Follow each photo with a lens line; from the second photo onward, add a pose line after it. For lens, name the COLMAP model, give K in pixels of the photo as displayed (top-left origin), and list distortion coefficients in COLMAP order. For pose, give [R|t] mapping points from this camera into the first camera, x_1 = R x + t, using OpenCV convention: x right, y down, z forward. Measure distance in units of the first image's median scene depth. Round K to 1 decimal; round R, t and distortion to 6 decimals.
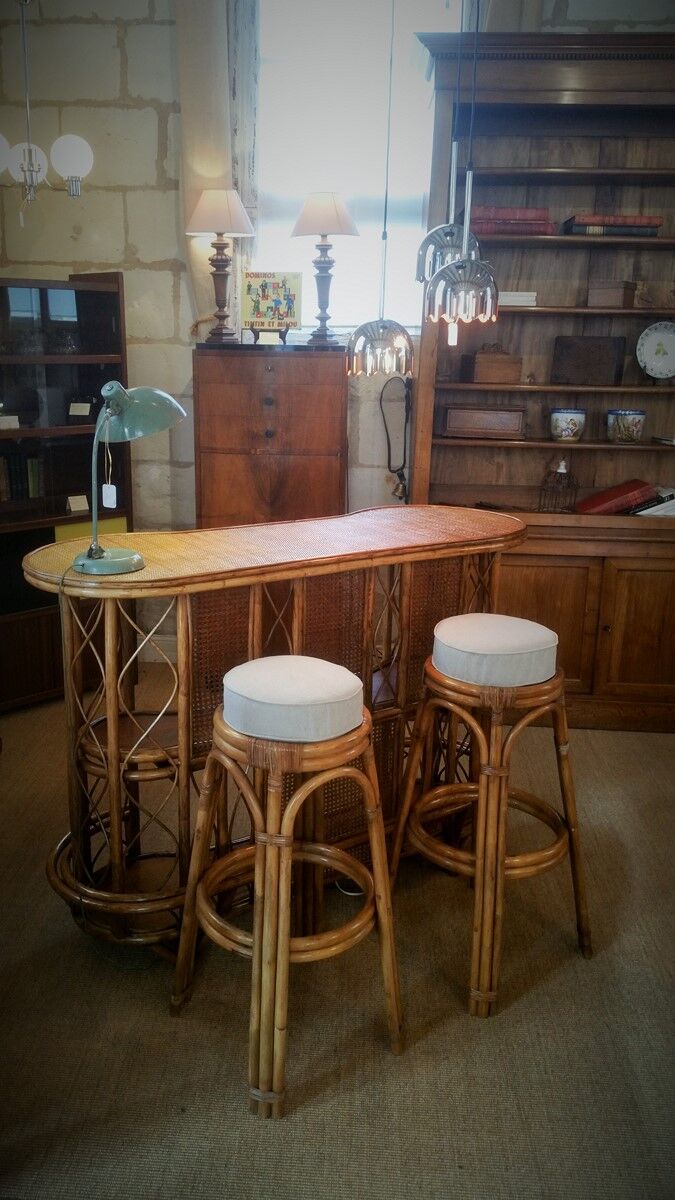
lens RADIAL K [[1065.8, 0, 319.2], [0, 1065.8, 574.9], [0, 0, 1]] dist [0.129155, -0.283416]
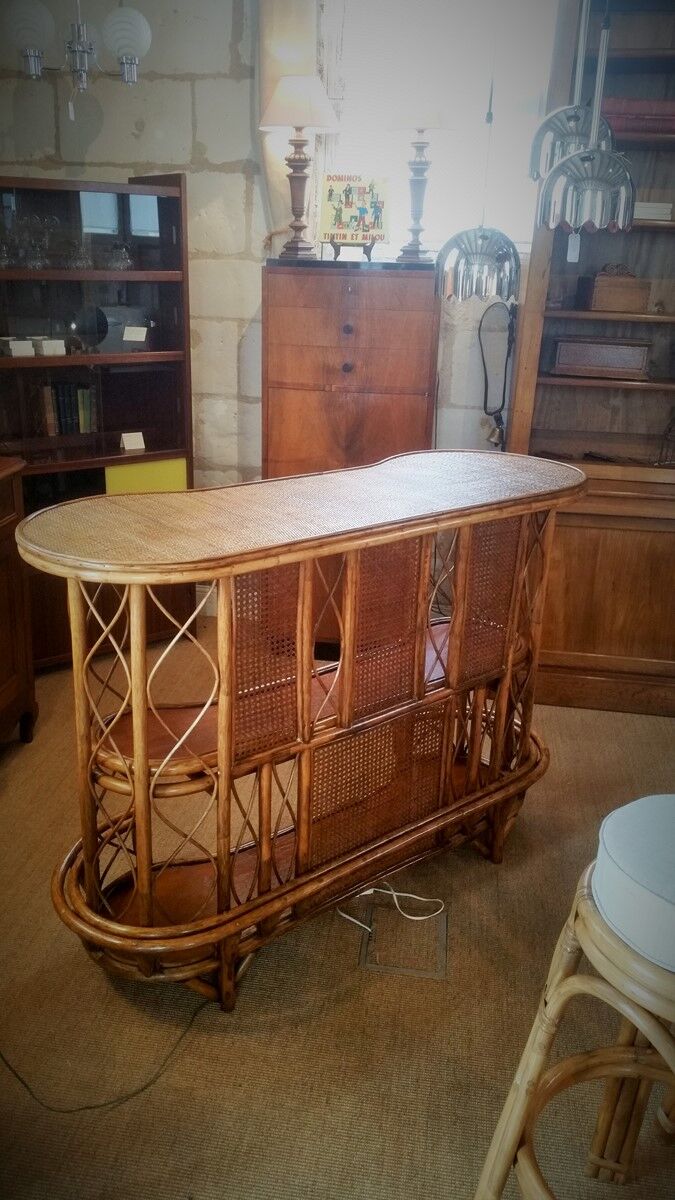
lens RADIAL K [[1059.0, 0, 318.7], [0, 1059.0, 595.5], [0, 0, 1]] dist [0.162231, -0.430795]
pose [[0.995474, 0.042270, -0.085122, 0.011800], [-0.034714, 0.995482, 0.088373, -0.023042], [0.088473, -0.085018, 0.992444, 0.120846]]
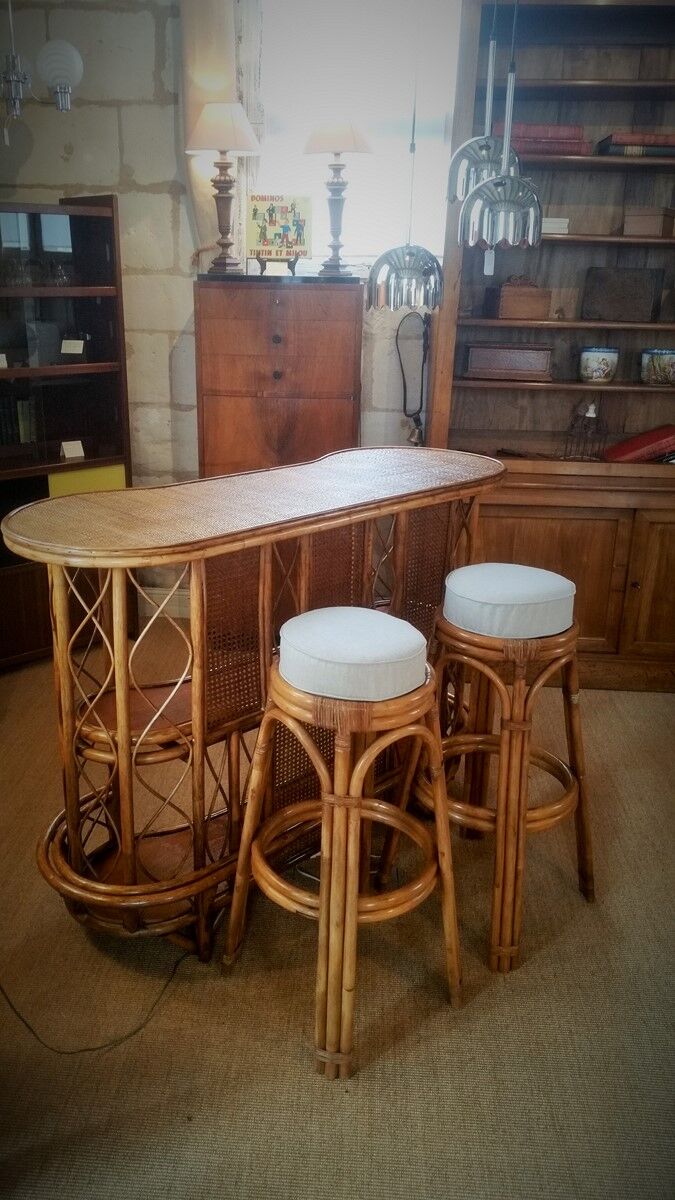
lens RADIAL K [[1059.0, 0, 318.7], [0, 1059.0, 595.5], [0, 0, 1]] dist [0.162231, -0.430795]
pose [[0.999992, 0.003210, -0.002256, -0.007848], [-0.003029, 0.997090, 0.076167, -0.011421], [0.002494, -0.076160, 0.997093, 0.062537]]
